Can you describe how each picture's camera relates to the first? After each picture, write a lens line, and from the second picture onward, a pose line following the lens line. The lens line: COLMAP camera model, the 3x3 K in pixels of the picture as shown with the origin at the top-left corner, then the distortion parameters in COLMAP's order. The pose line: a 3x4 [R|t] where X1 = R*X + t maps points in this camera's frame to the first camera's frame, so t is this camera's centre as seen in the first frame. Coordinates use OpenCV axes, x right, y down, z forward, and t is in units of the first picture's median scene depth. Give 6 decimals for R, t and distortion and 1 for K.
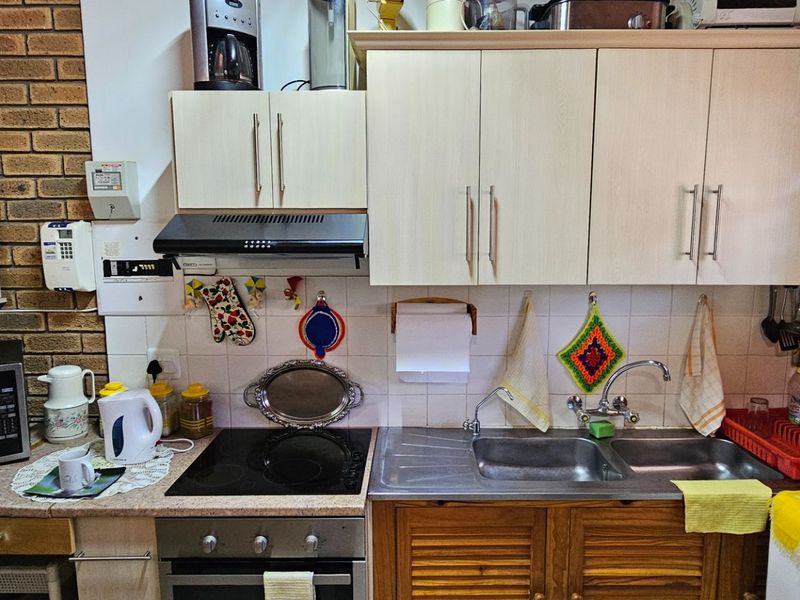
lens RADIAL K [[523.3, 0, 408.0], [0, 523.3, 297.5], [0, 0, 1]] dist [-0.002697, -0.003536]
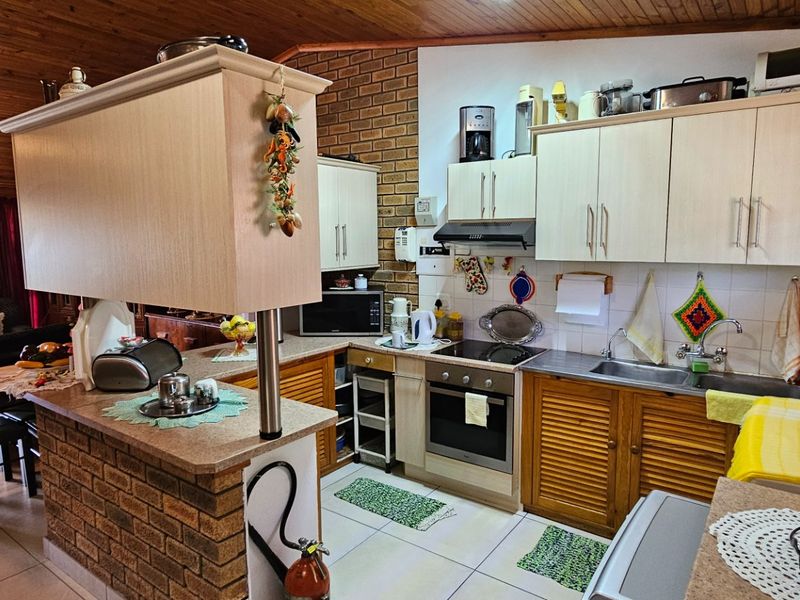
lens RADIAL K [[523.3, 0, 400.2], [0, 523.3, 301.1], [0, 0, 1]] dist [-0.002697, -0.003536]
pose [[0.808936, 0.068839, -0.583853, 0.558173], [-0.071586, 0.997265, 0.018399, 0.108857], [0.583523, 0.026912, 0.811651, -0.684545]]
